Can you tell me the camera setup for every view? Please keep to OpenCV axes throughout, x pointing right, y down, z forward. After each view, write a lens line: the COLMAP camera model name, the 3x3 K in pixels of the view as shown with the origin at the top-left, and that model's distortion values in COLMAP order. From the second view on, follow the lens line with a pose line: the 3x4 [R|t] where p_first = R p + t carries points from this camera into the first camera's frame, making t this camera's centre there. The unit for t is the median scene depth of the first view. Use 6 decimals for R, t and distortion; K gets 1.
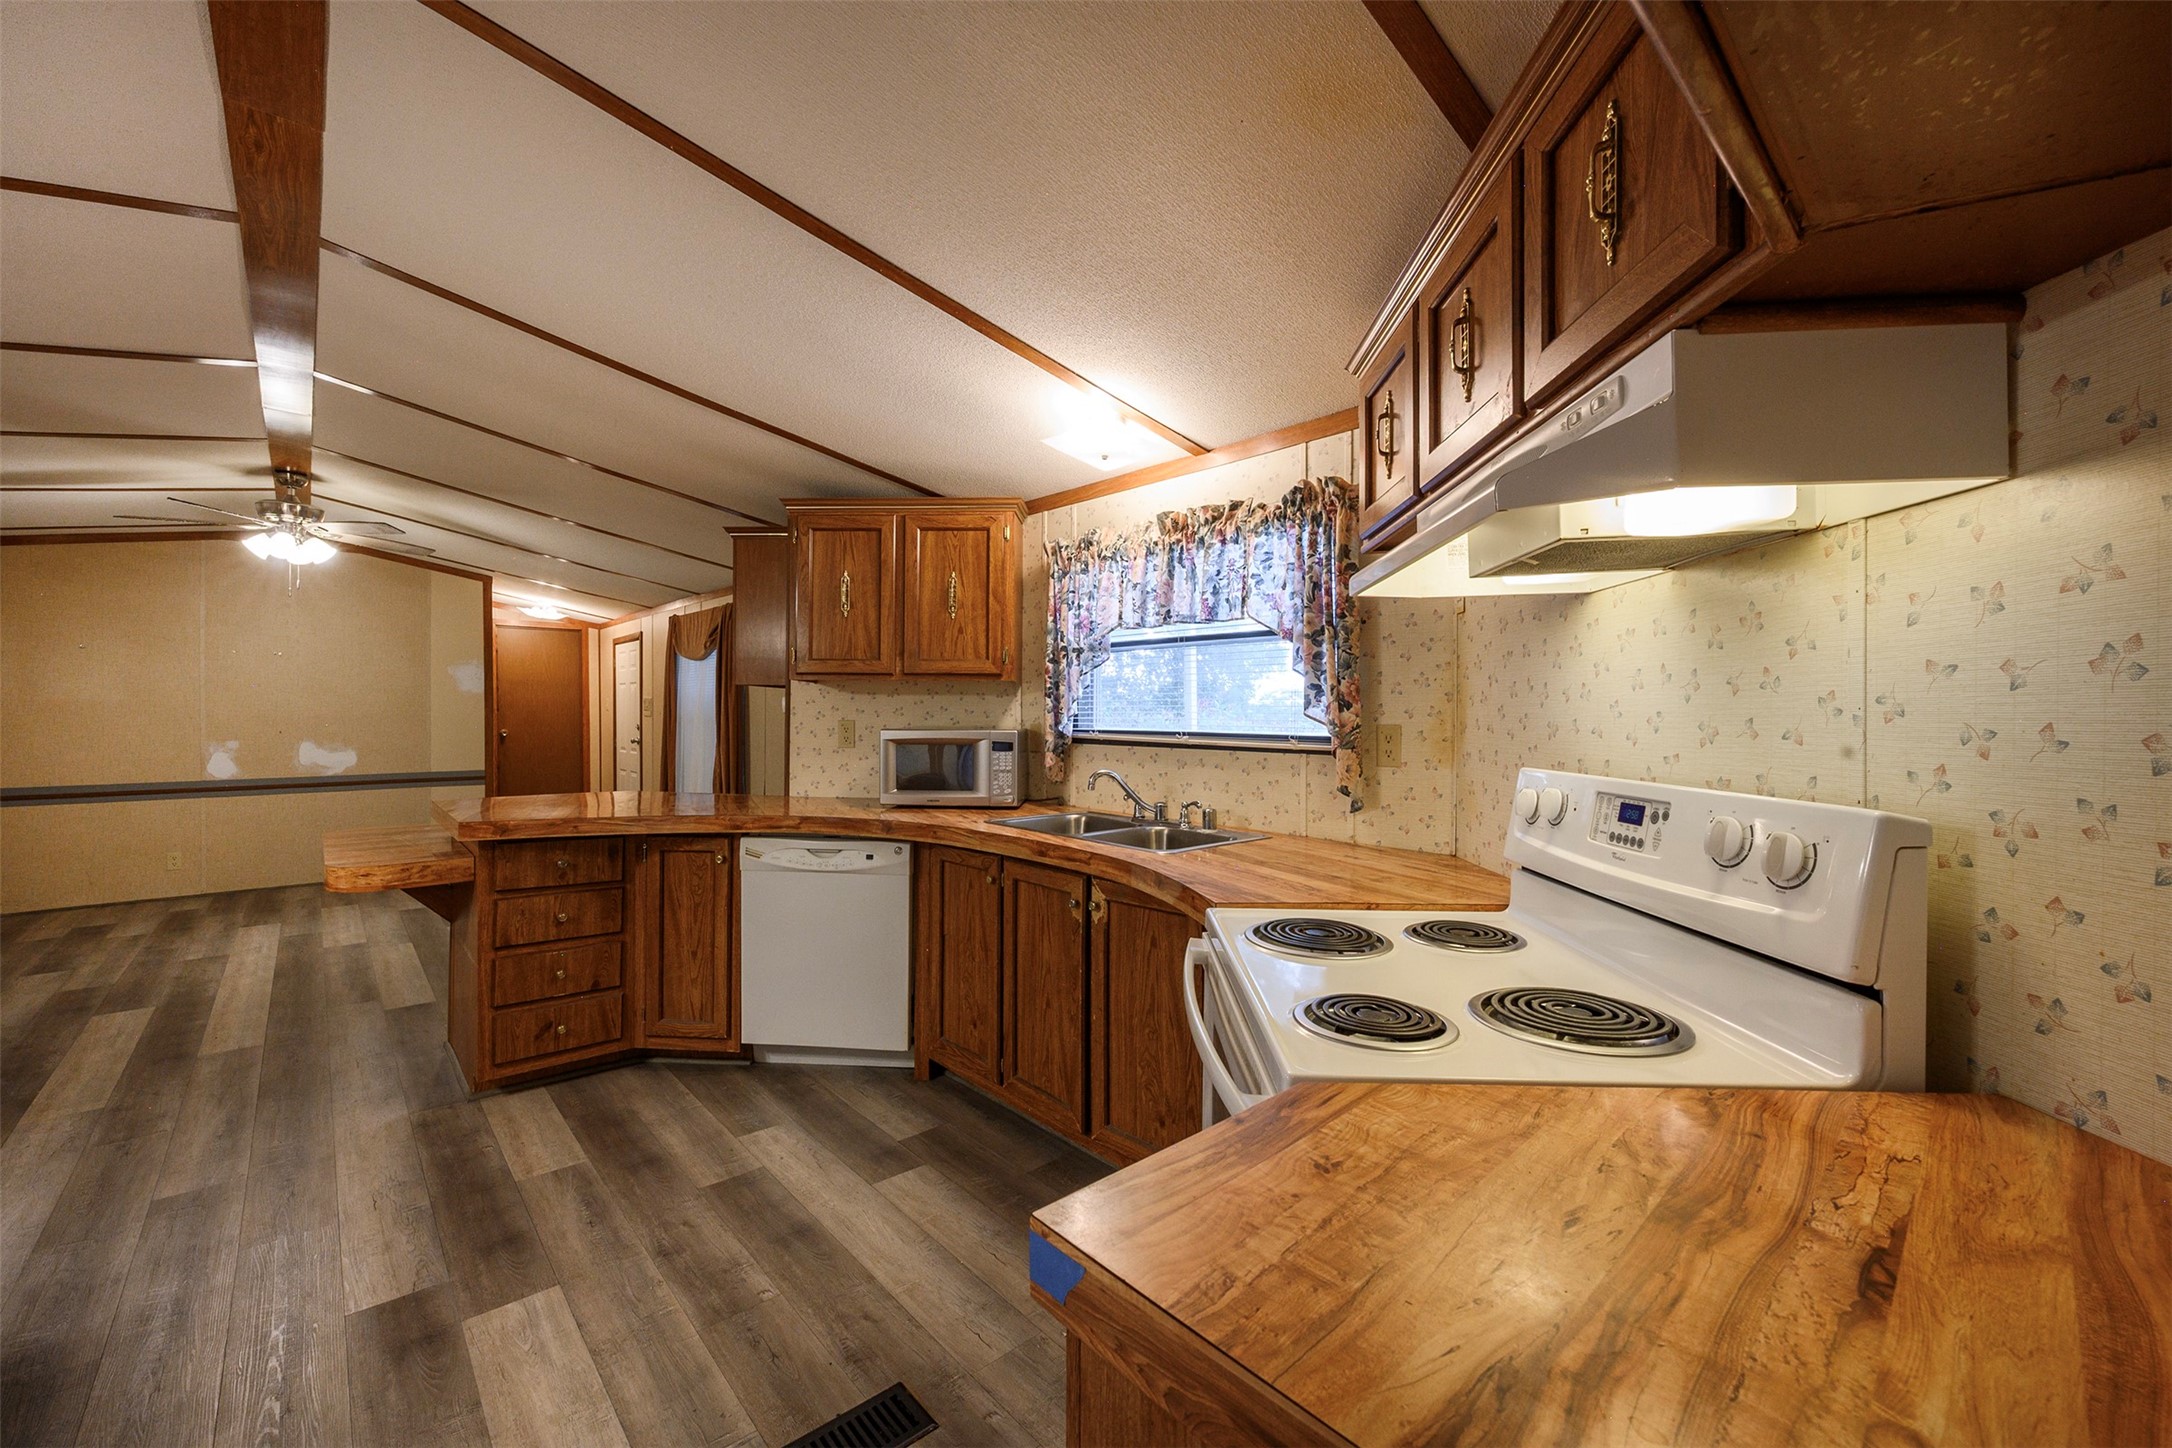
lens RADIAL K [[825.9, 0, 1082.9], [0, 825.9, 716.8], [0, 0, 1]] dist [0.002727, 0.000261]
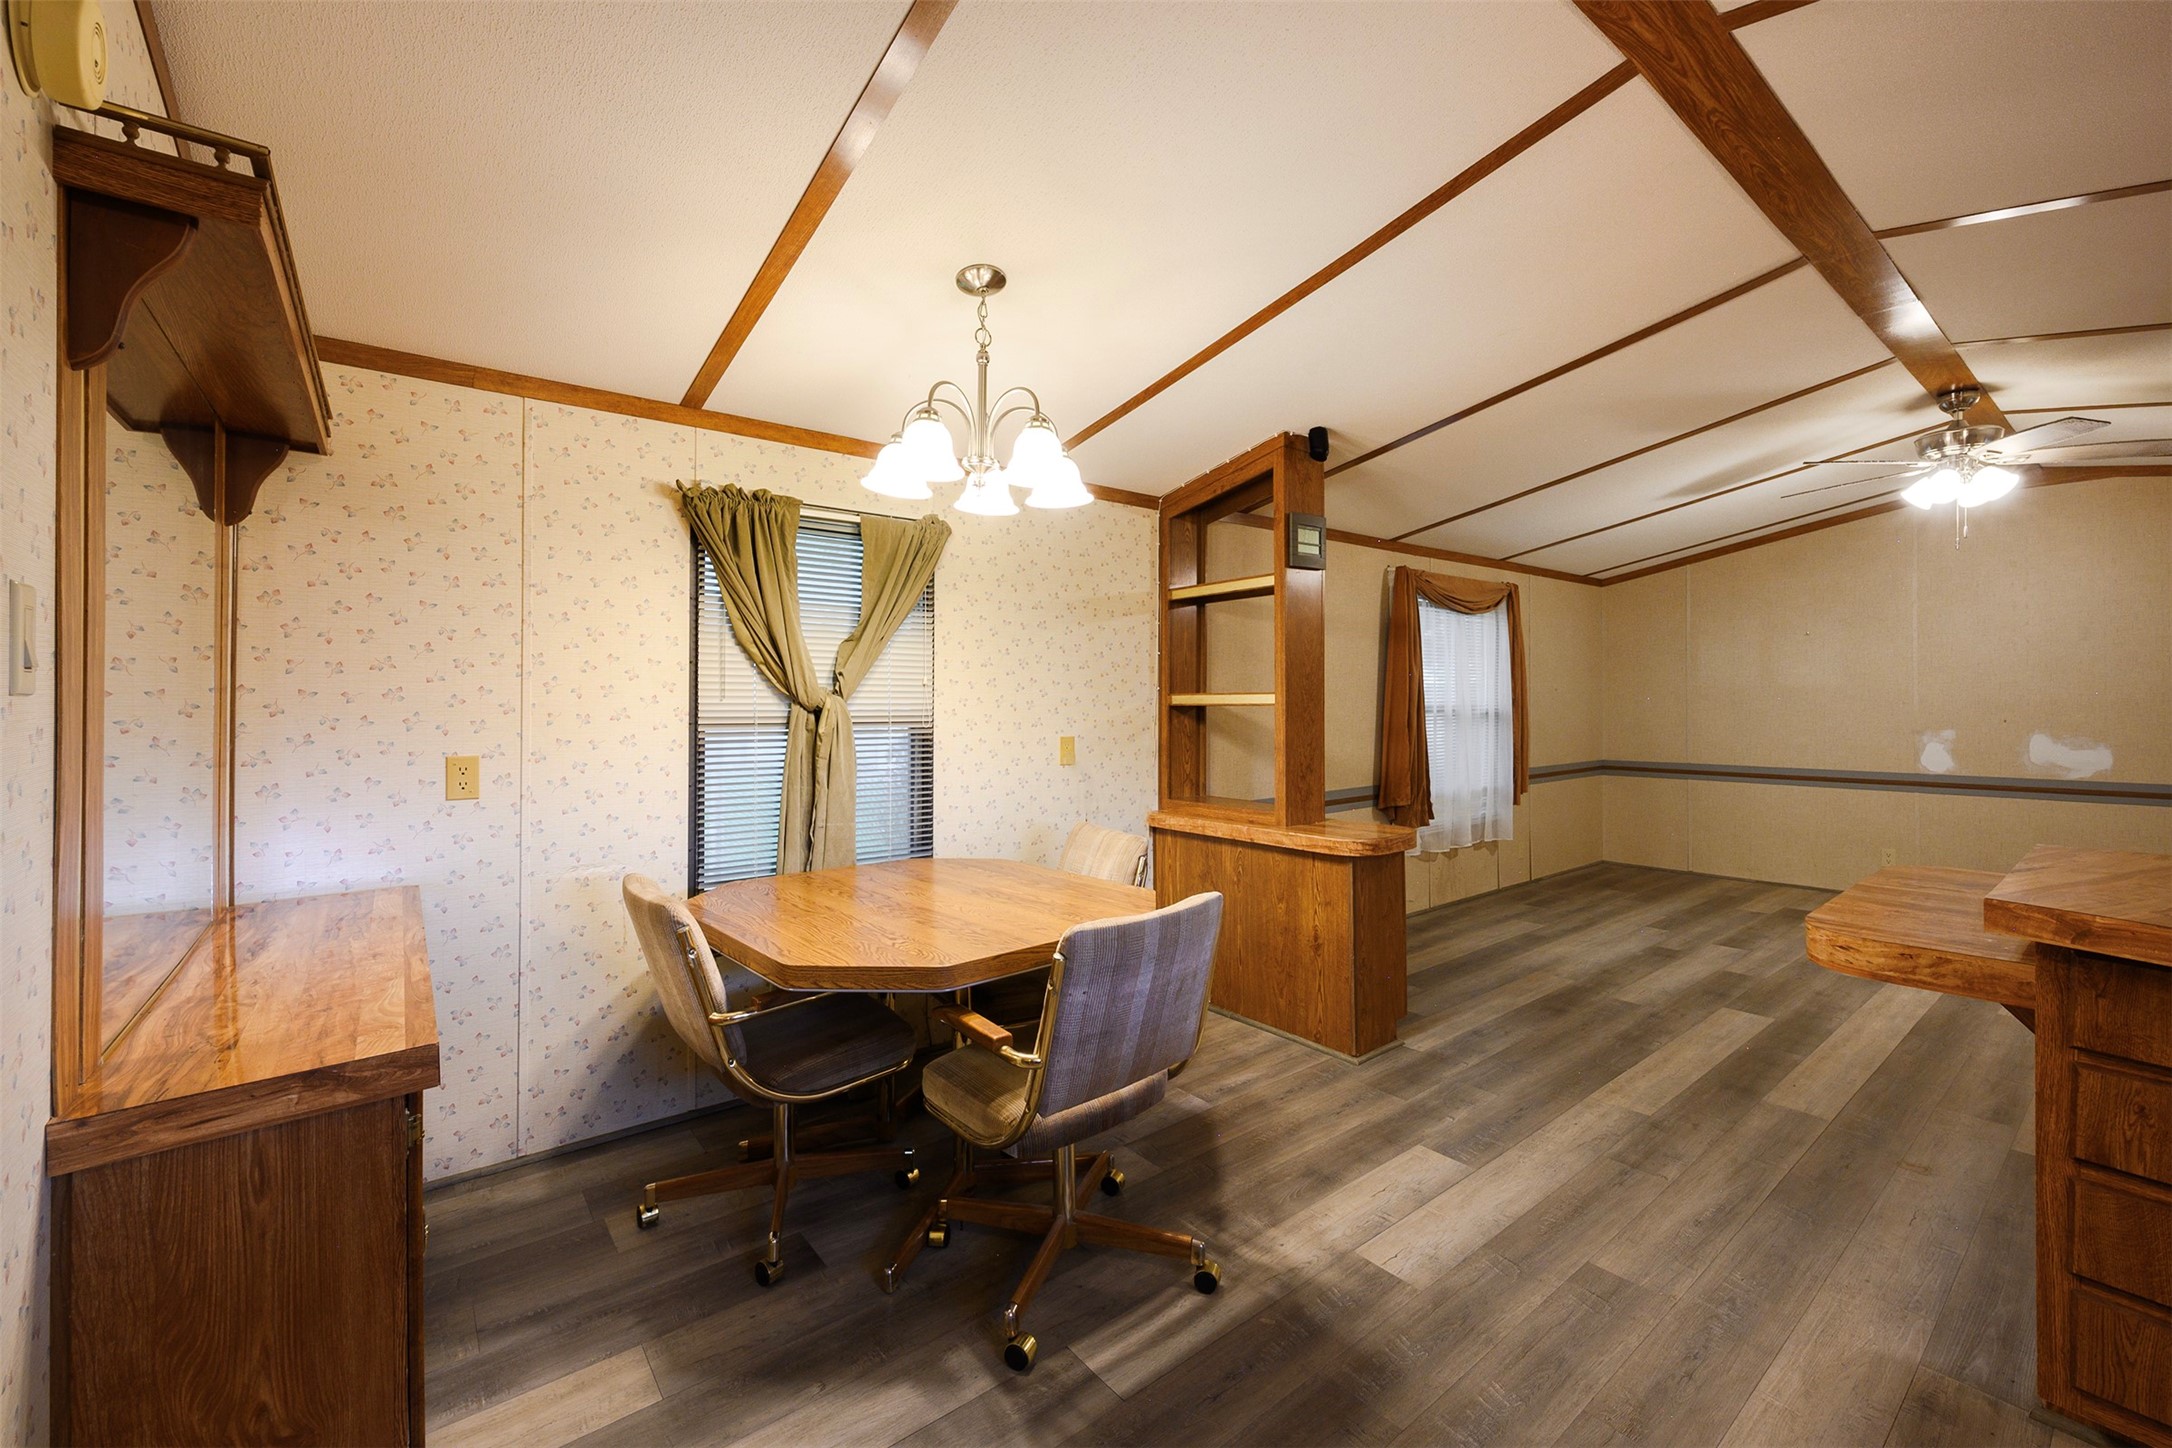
lens RADIAL K [[885.6, 0, 1131.3], [0, 885.6, 694.4], [0, 0, 1]] dist [-0.001120, -0.000244]
pose [[-0.058351, -0.007336, -0.998269, -0.128079], [0.000376, 0.999973, -0.007370, -0.003279], [0.998296, -0.000806, -0.058347, 0.447476]]
